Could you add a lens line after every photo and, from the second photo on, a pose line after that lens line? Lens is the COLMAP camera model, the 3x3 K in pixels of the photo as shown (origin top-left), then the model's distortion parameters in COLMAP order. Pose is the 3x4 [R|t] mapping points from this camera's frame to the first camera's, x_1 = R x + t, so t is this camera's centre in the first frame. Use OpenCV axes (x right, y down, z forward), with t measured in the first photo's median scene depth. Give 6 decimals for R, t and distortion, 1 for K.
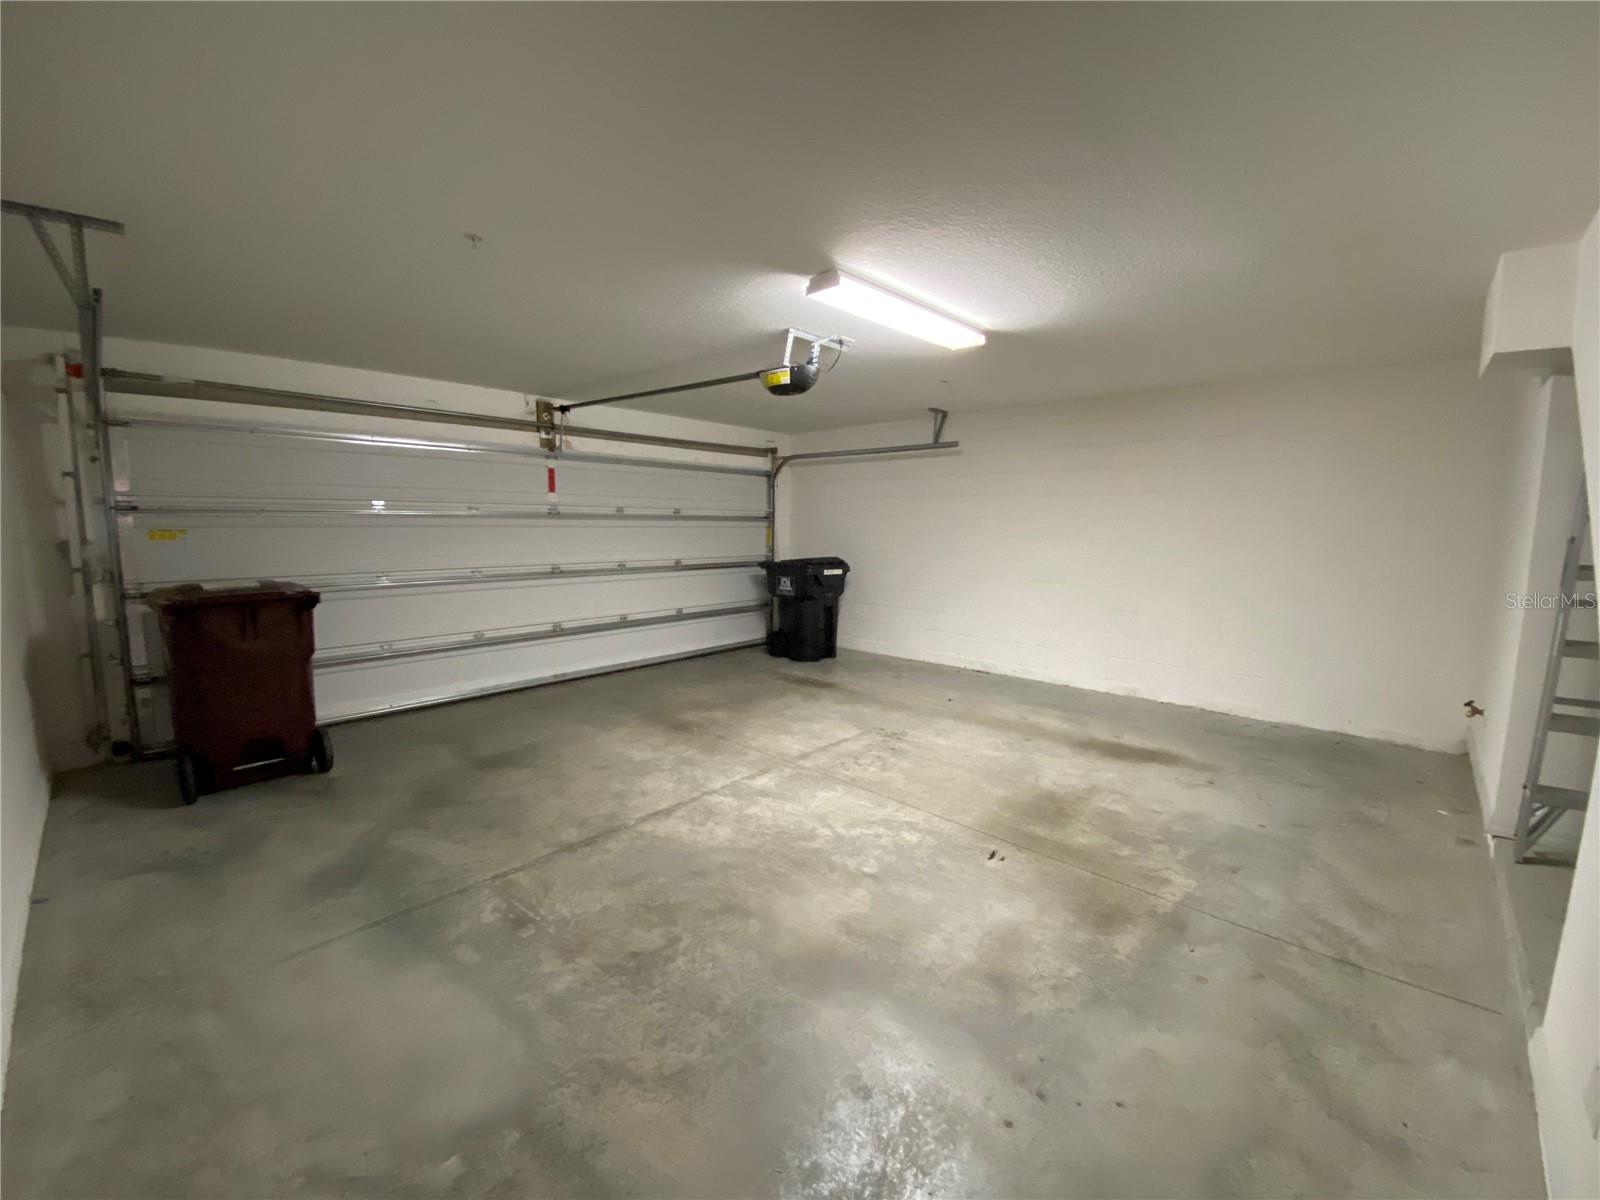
lens RADIAL K [[652.7, 0, 800.0], [0, 652.7, 600.0], [0, 0, 1]] dist [0.031267, -0.024096]
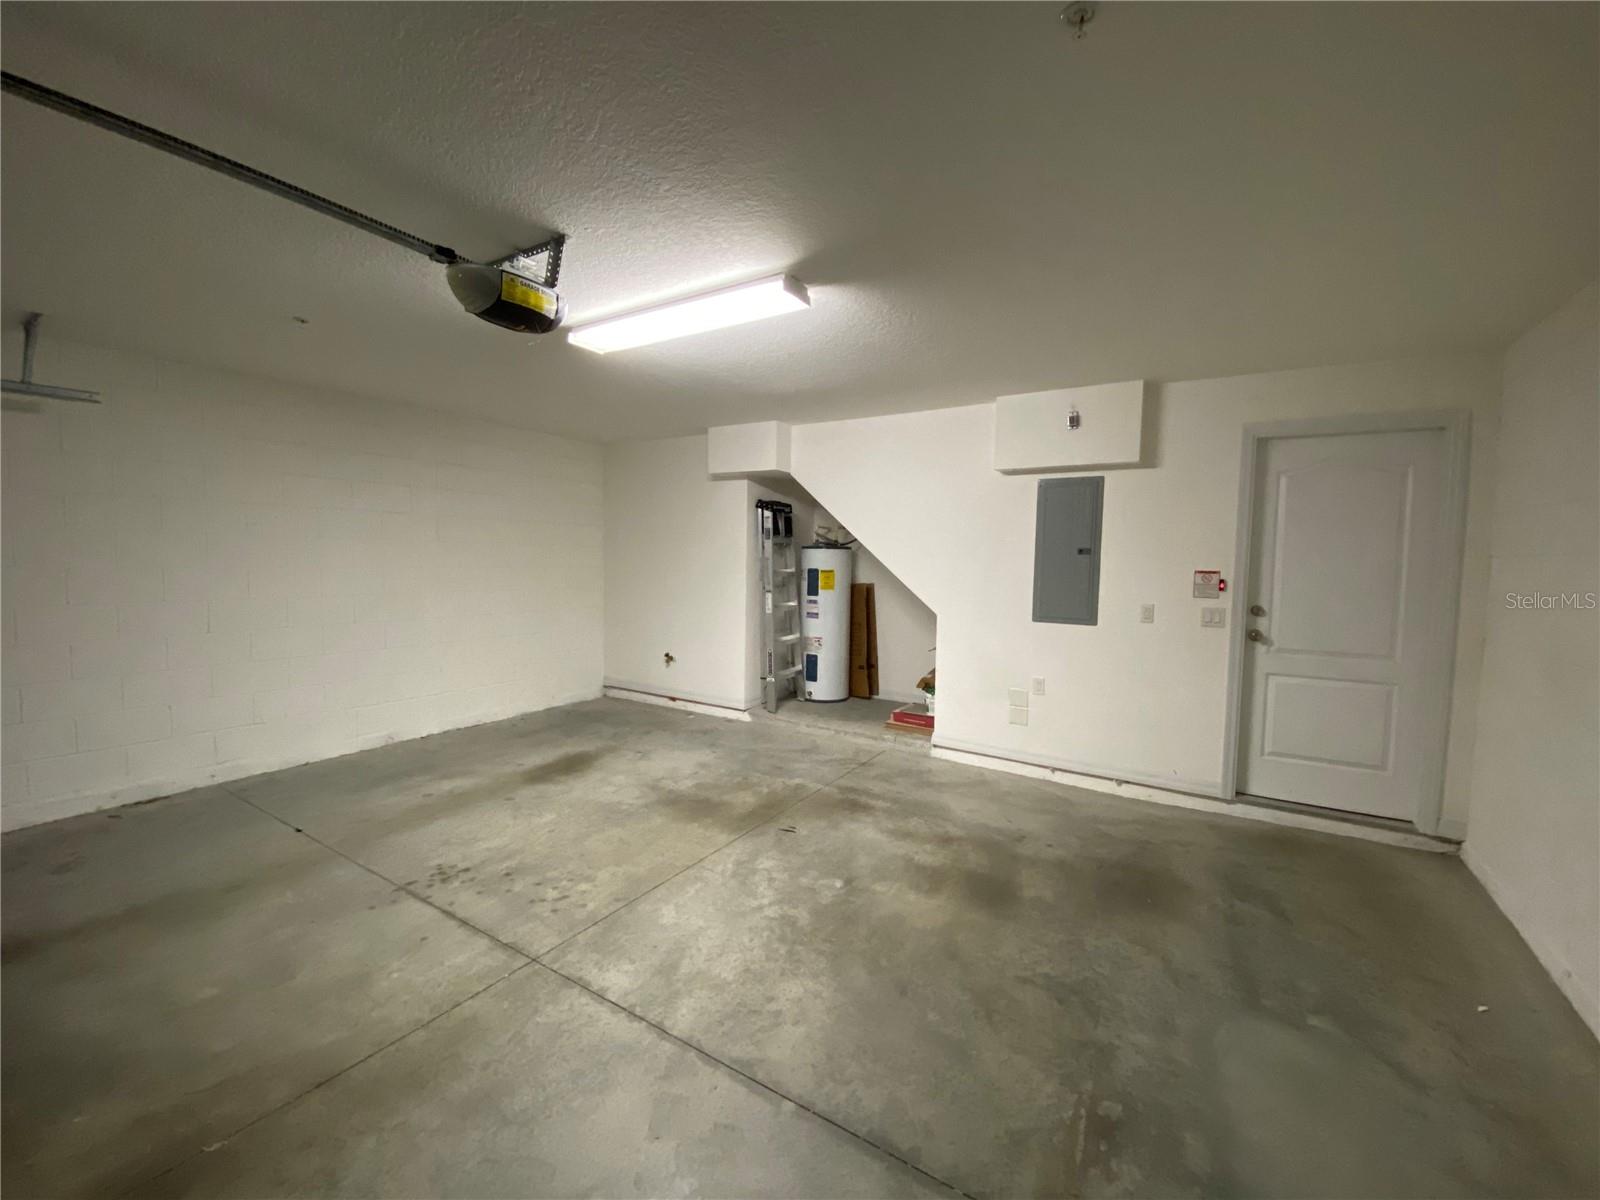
lens RADIAL K [[652.7, 0, 800.0], [0, 652.7, 600.0], [0, 0, 1]] dist [0.031267, -0.024096]
pose [[-0.189476, -0.084775, 0.978219, -0.762343], [0.104226, 0.988901, 0.105888, -0.135090], [-0.976338, 0.122019, -0.178538, 1.042765]]
